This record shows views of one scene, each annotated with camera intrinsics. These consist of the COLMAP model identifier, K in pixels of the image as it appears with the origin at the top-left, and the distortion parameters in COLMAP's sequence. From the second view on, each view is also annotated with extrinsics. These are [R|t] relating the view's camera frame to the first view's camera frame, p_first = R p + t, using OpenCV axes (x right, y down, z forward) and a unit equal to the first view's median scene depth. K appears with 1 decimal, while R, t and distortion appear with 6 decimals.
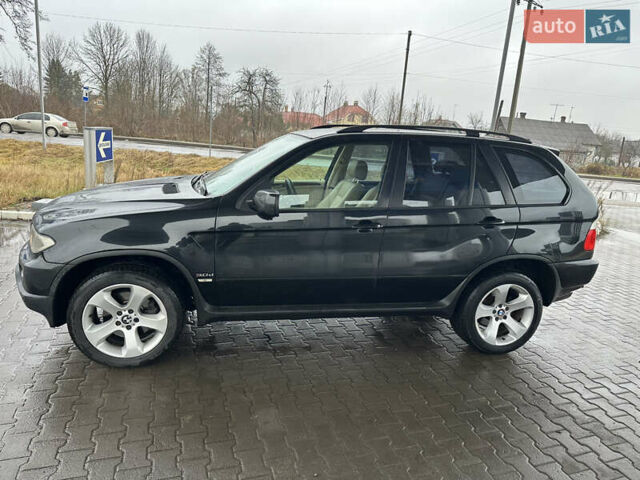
lens RADIAL K [[449.5, 0, 324.2], [0, 449.5, 237.3], [0, 0, 1]] dist [0.037041, -0.039327]
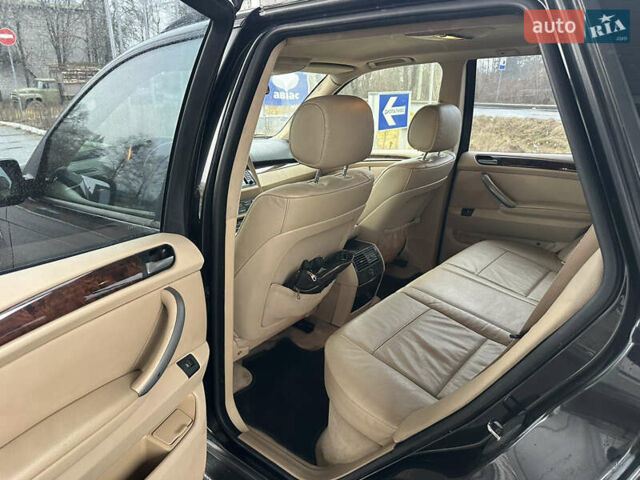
lens RADIAL K [[449.5, 0, 321.1], [0, 449.5, 242.3], [0, 0, 1]] dist [0.037041, -0.039327]
pose [[0.618330, 0.180887, -0.764819, 0.173097], [-0.126886, 0.983363, 0.129992, -0.038640], [0.775608, 0.016667, 0.630995, 0.290568]]
